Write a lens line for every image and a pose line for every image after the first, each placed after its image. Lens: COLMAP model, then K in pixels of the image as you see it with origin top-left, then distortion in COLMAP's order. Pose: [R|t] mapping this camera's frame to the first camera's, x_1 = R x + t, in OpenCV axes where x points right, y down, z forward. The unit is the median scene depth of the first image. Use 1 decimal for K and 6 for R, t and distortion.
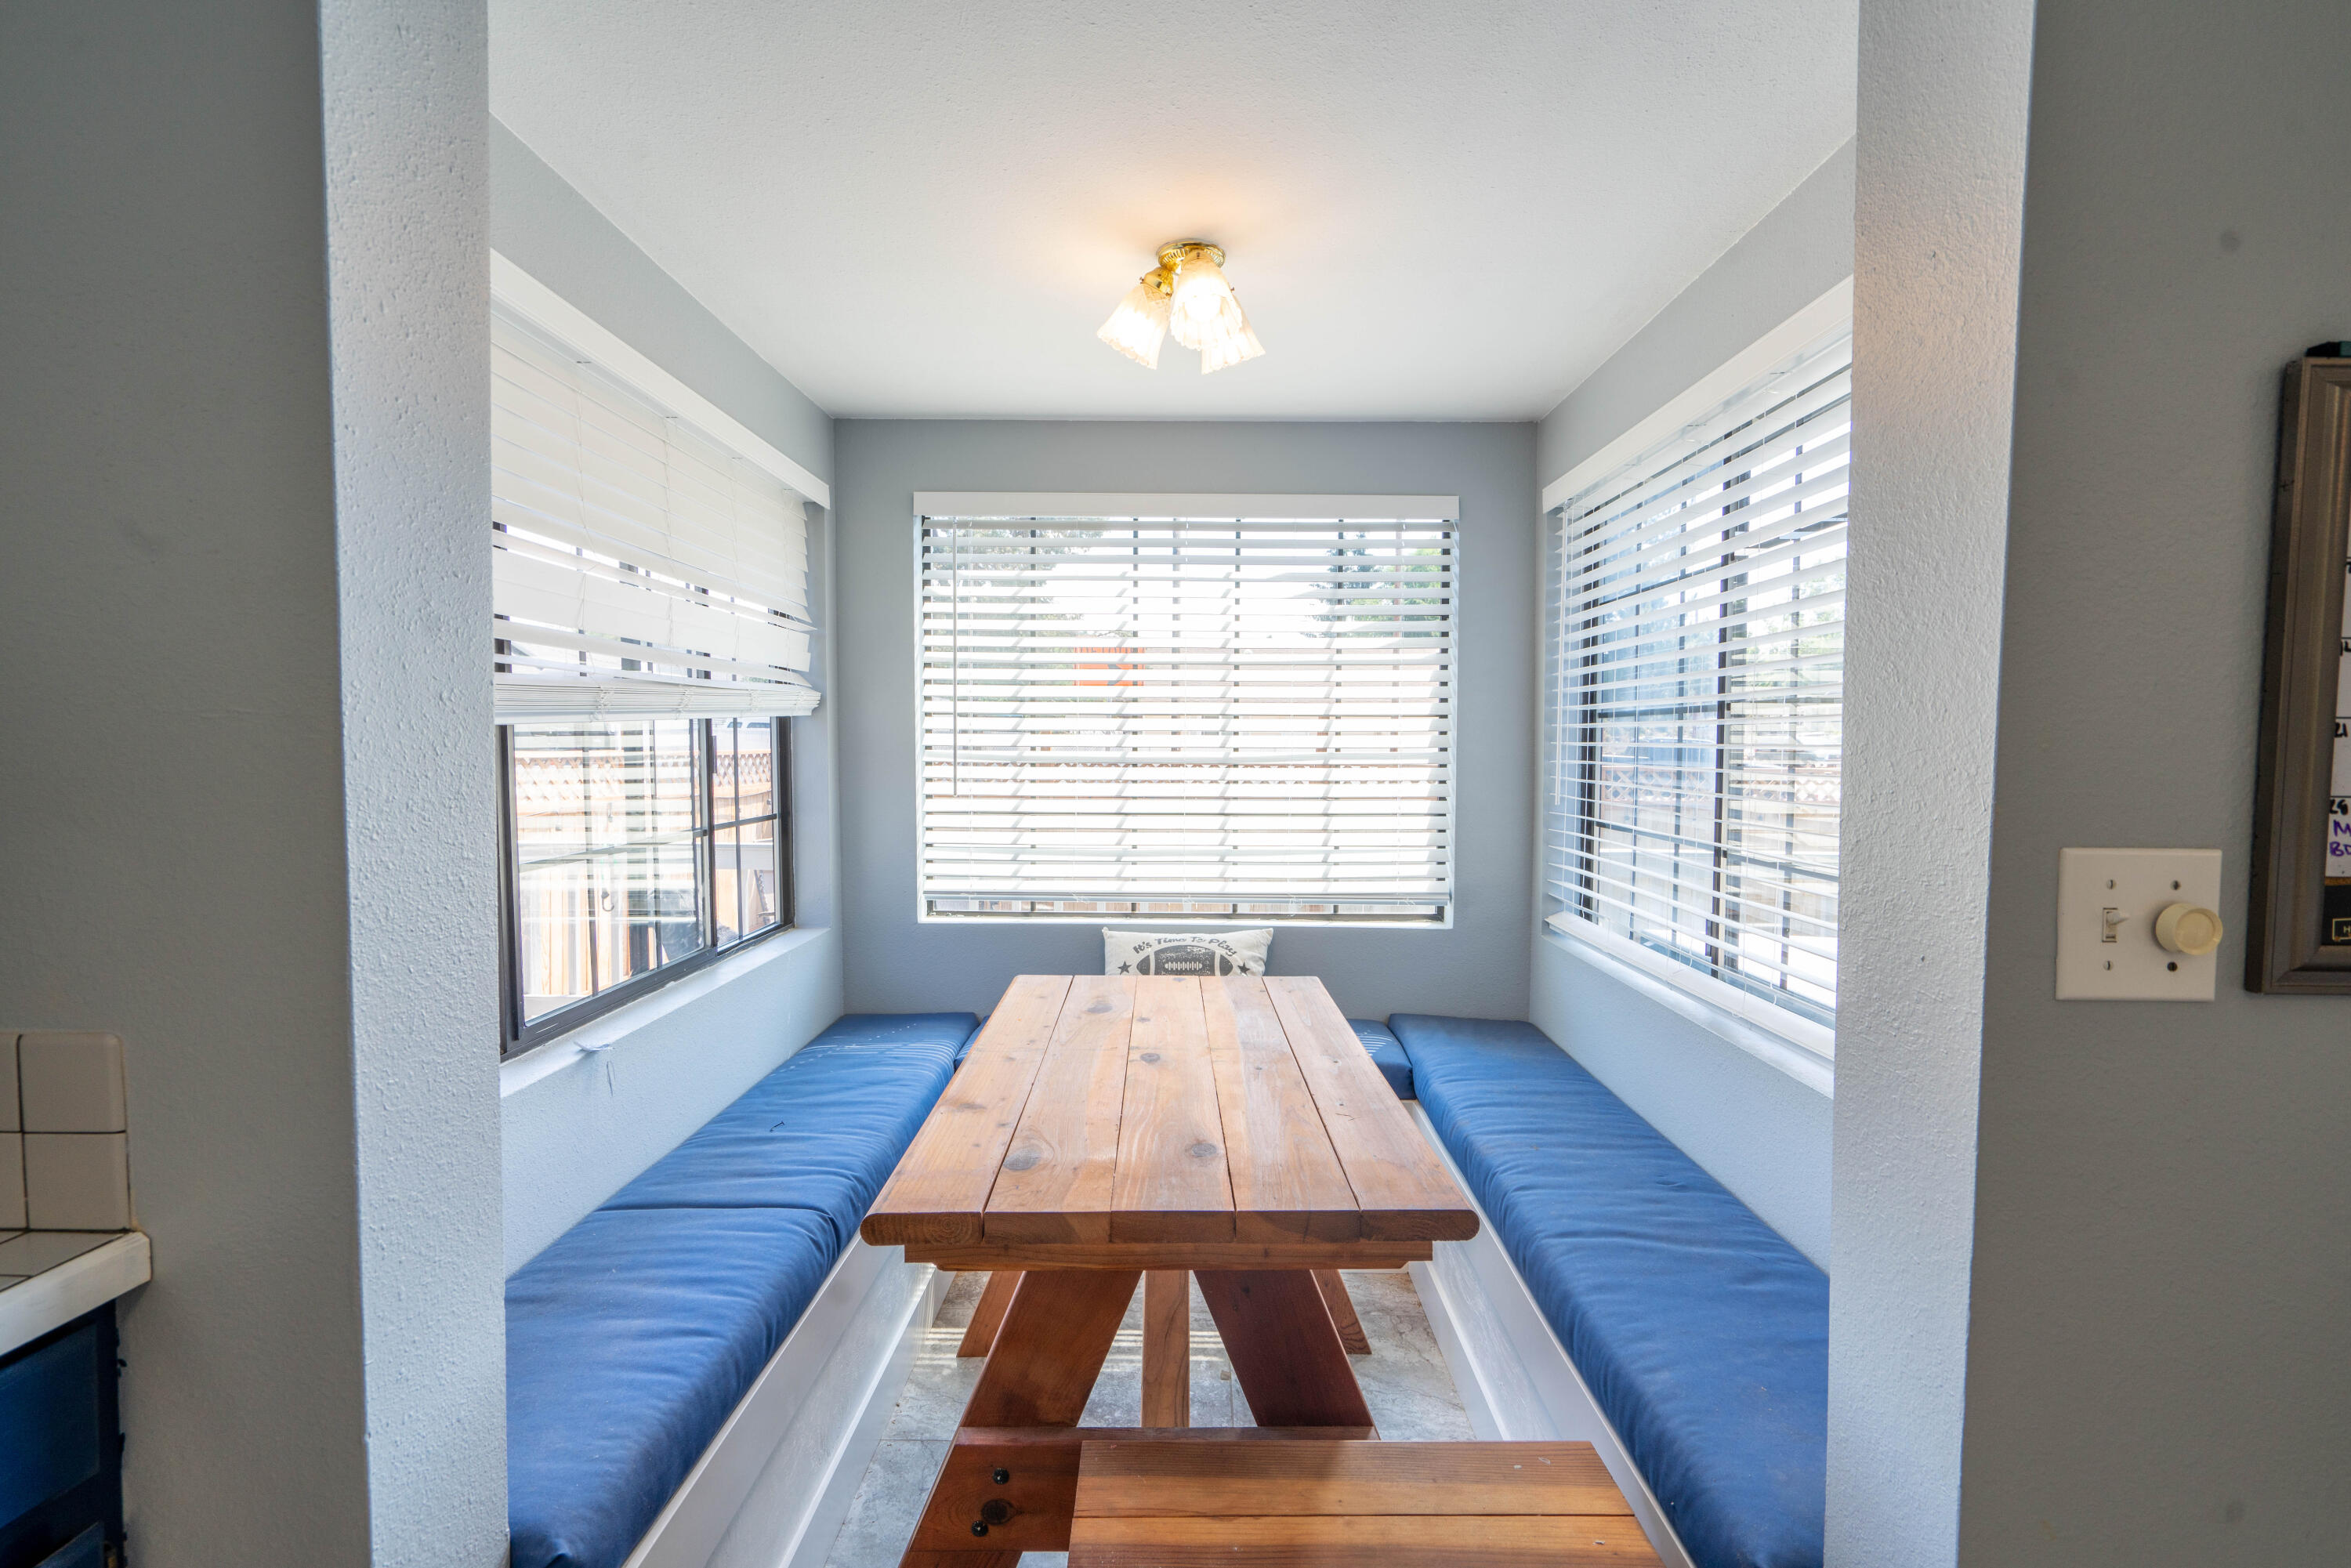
lens RADIAL K [[1067.3, 0, 1174.7], [0, 1067.3, 791.9], [0, 0, 1]] dist [-0.003093, 0.000931]
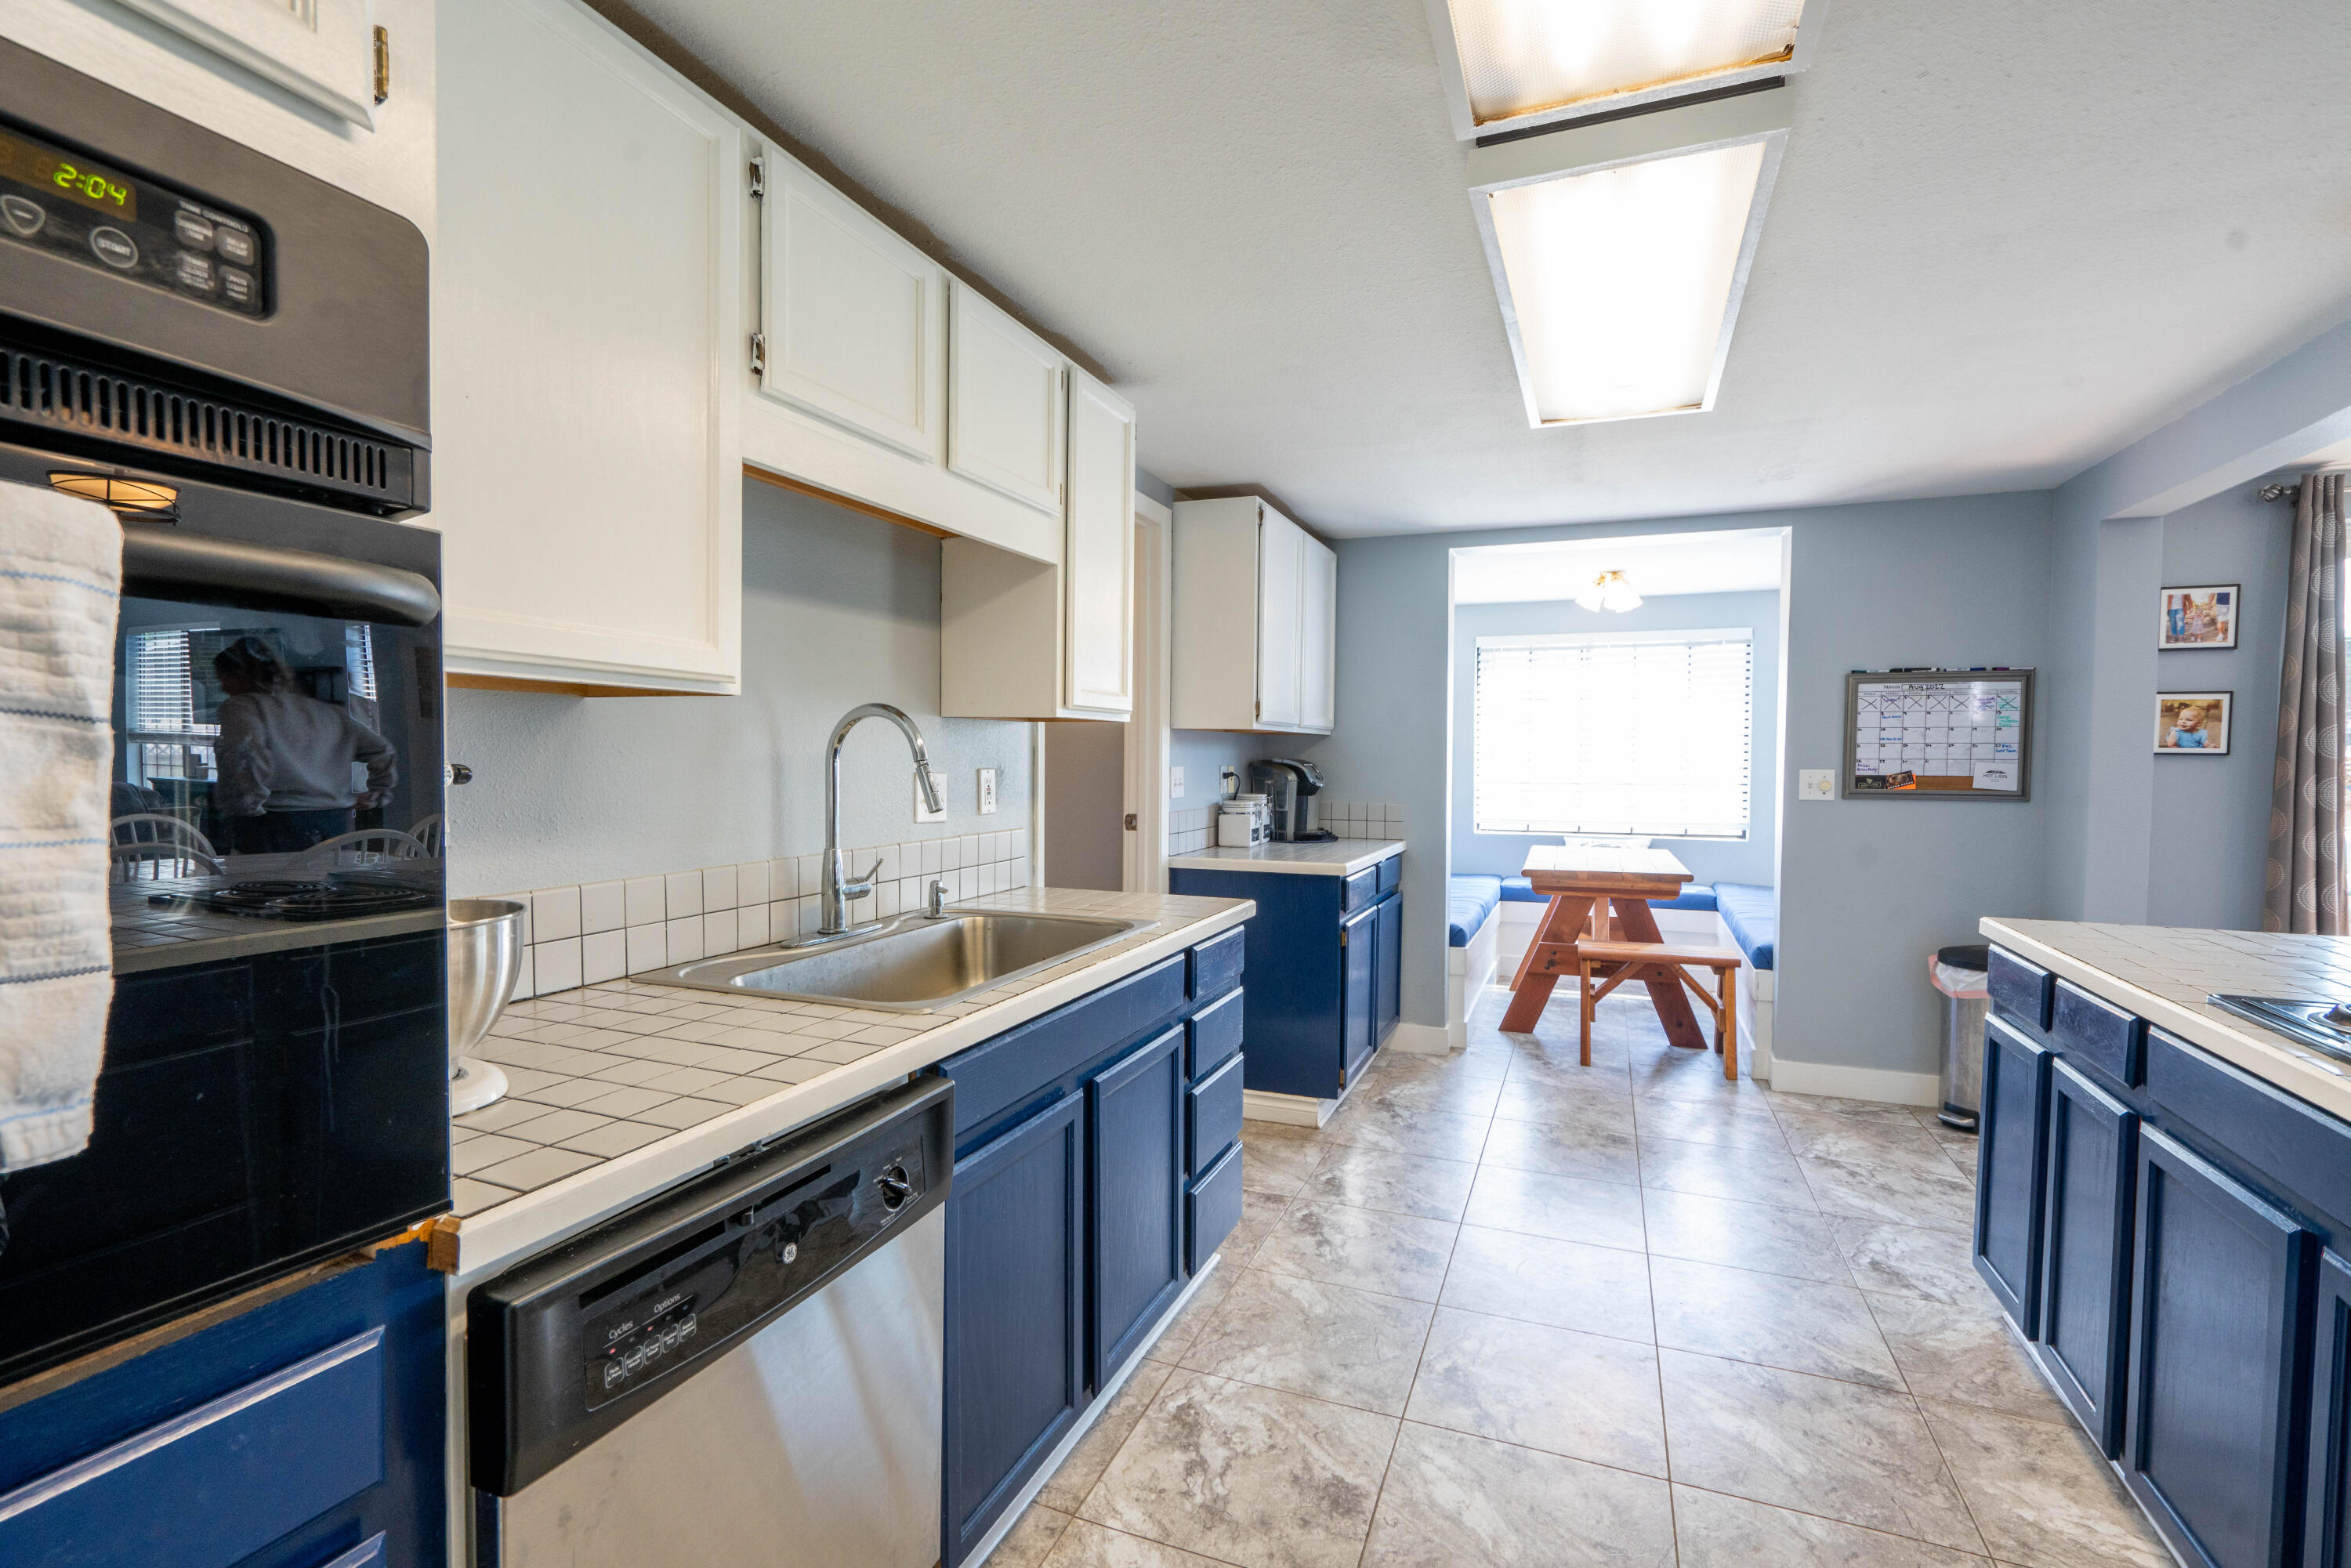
lens RADIAL K [[1067.3, 0, 1174.7], [0, 1067.3, 791.9], [0, 0, 1]] dist [-0.003093, 0.000931]
pose [[0.932319, 0.010772, -0.361477, -0.097173], [-0.014286, 0.999873, -0.007049, 0.233713], [0.361355, 0.011735, 0.932355, -4.753271]]
